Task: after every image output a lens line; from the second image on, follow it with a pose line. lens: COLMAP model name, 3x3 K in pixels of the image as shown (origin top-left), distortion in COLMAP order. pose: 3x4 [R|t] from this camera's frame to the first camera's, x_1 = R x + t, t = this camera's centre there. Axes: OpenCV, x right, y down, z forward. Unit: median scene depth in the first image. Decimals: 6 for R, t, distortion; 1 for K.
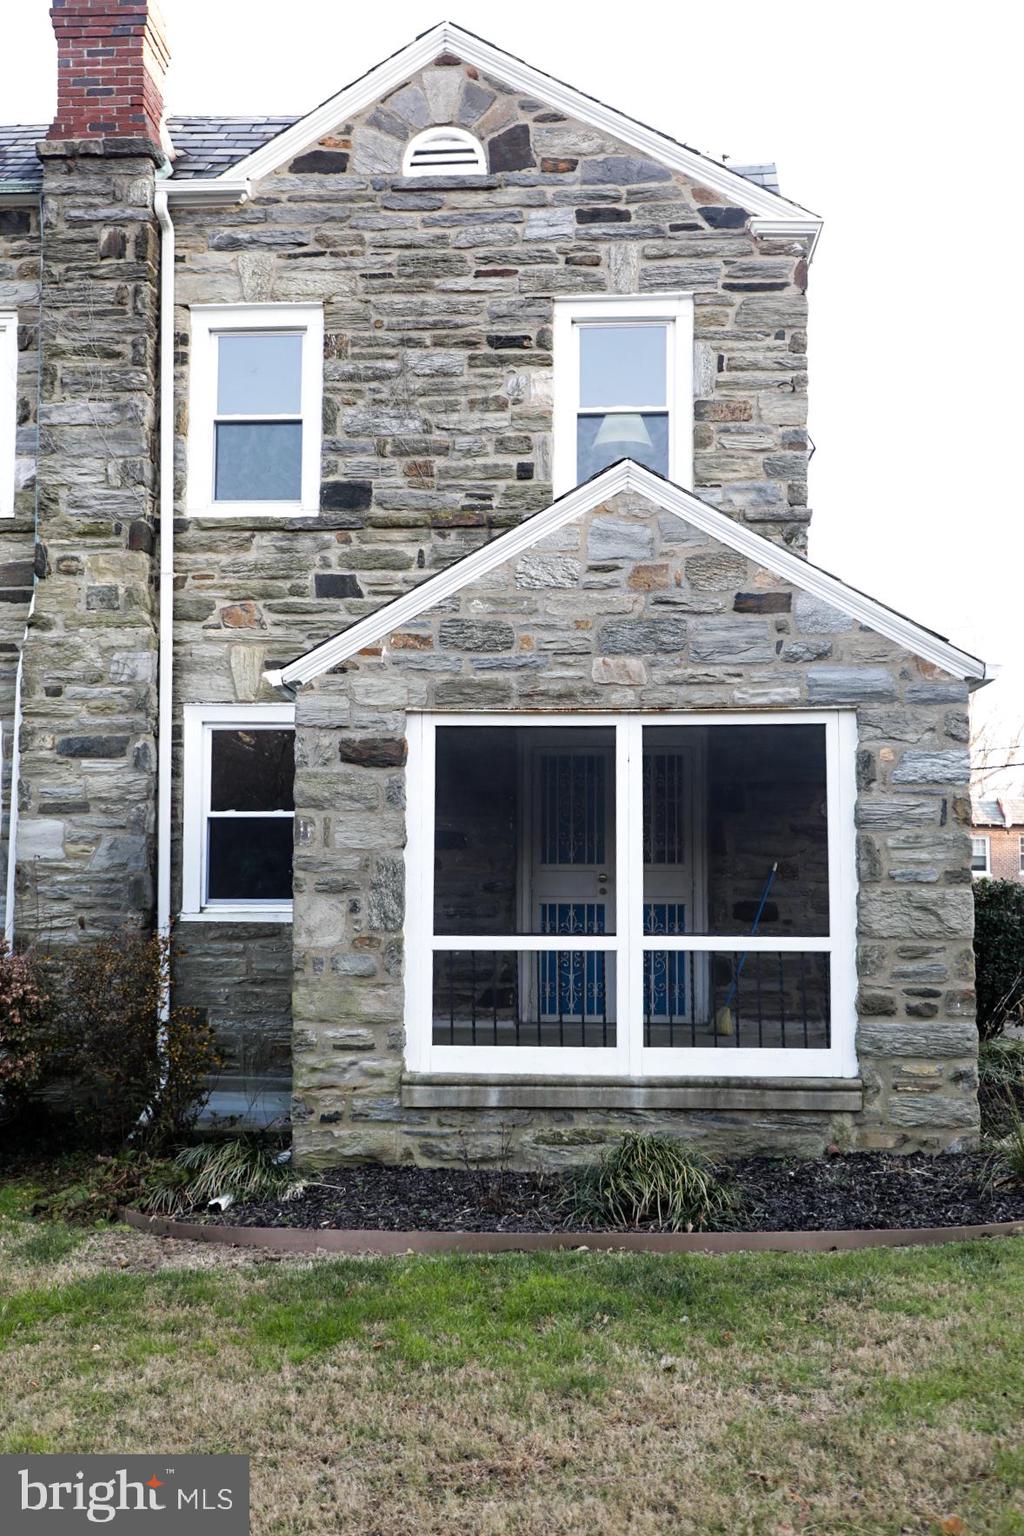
lens RADIAL K [[1552.9, 0, 511.9], [0, 1552.9, 769.3], [0, 0, 1]] dist [0.050292, 0.000000]
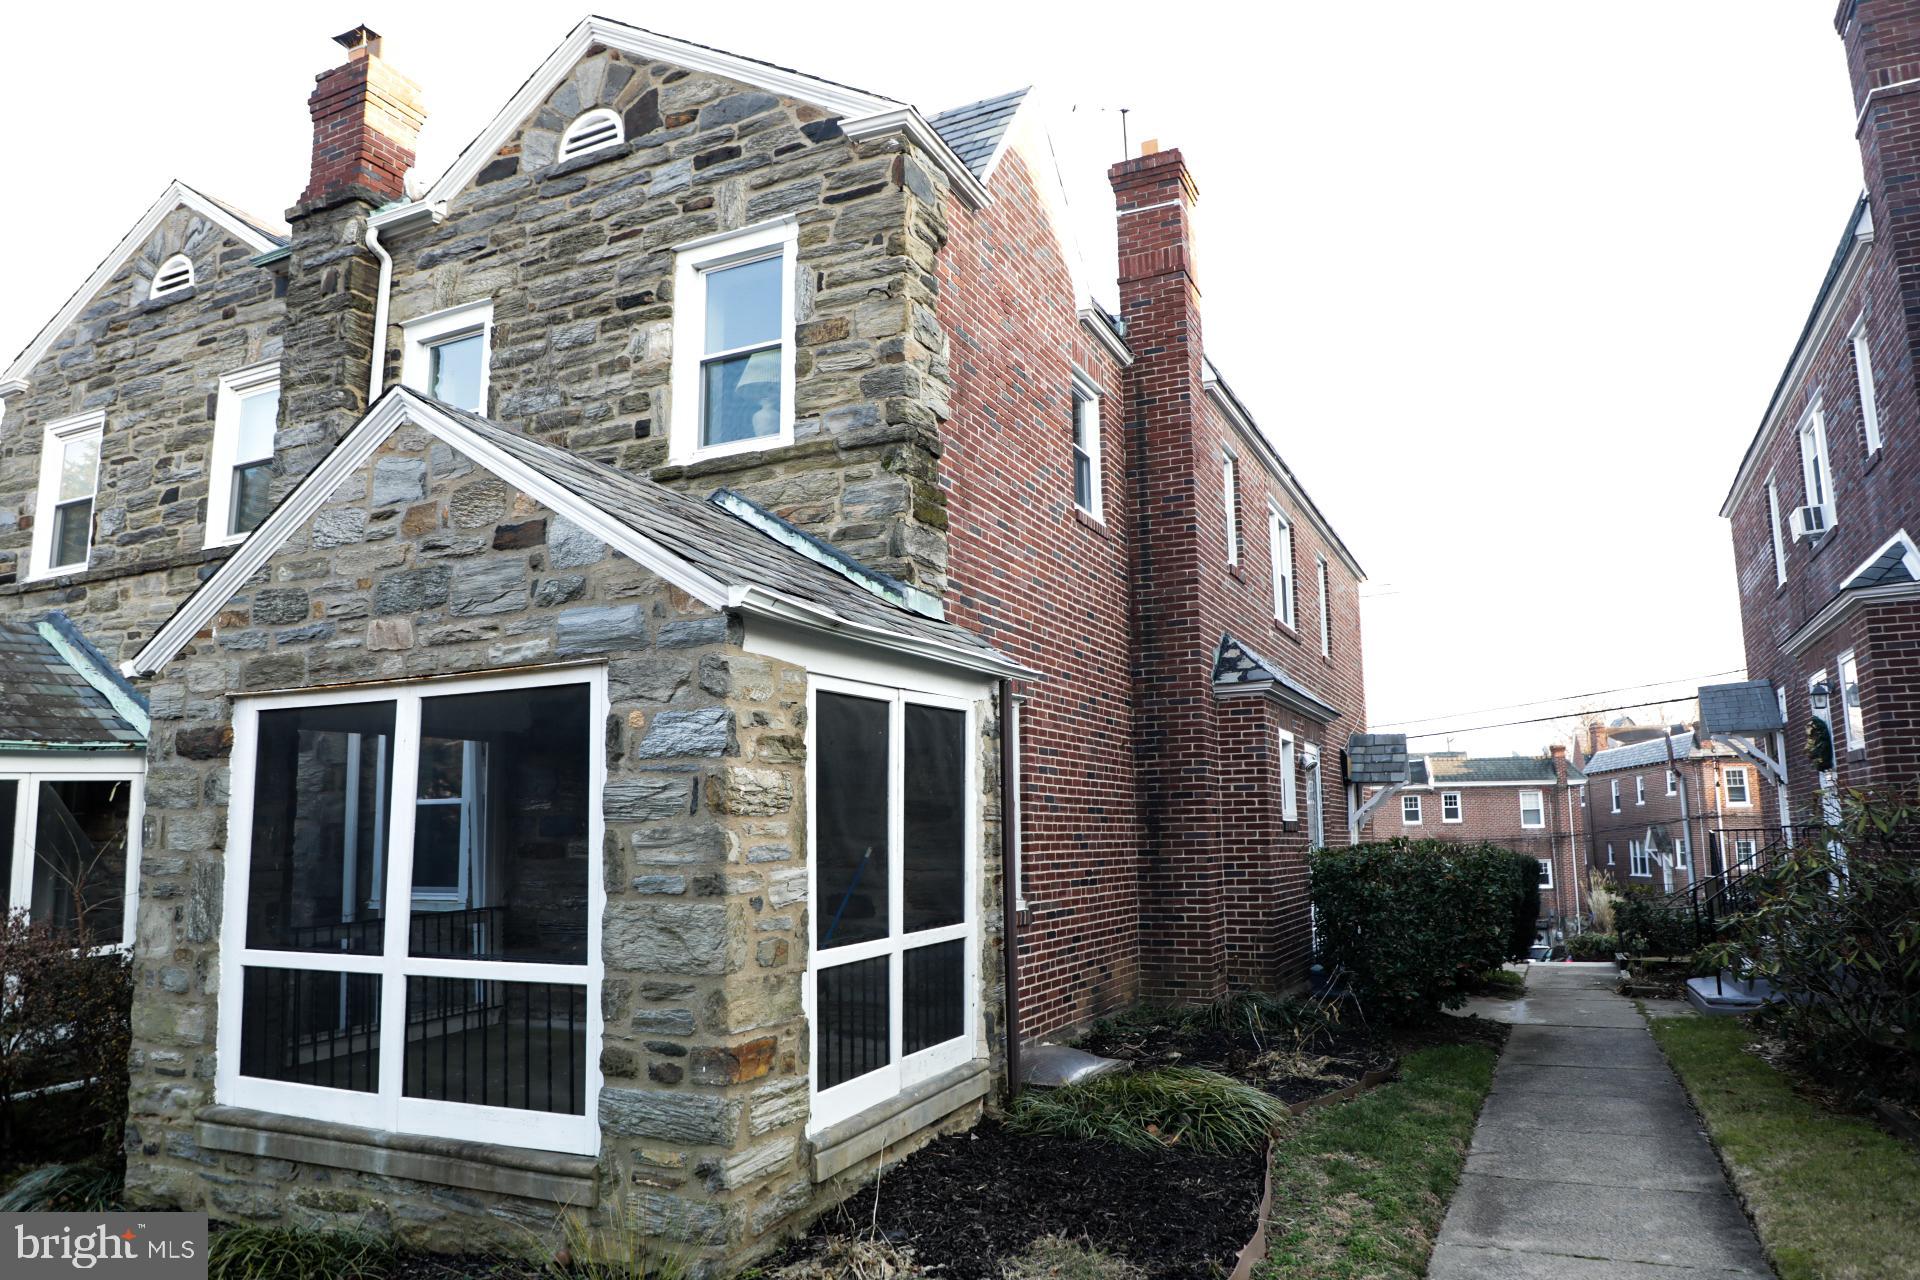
lens RADIAL K [[1244.7, 0, 964.4], [0, 1244.7, 645.0], [0, 0, 1]] dist [-0.063010, 0.019858]
pose [[0.931566, -0.072729, -0.356224, 0.586565], [0.048745, 0.995926, -0.075861, 0.007530], [0.360290, 0.053306, 0.931316, 0.493474]]
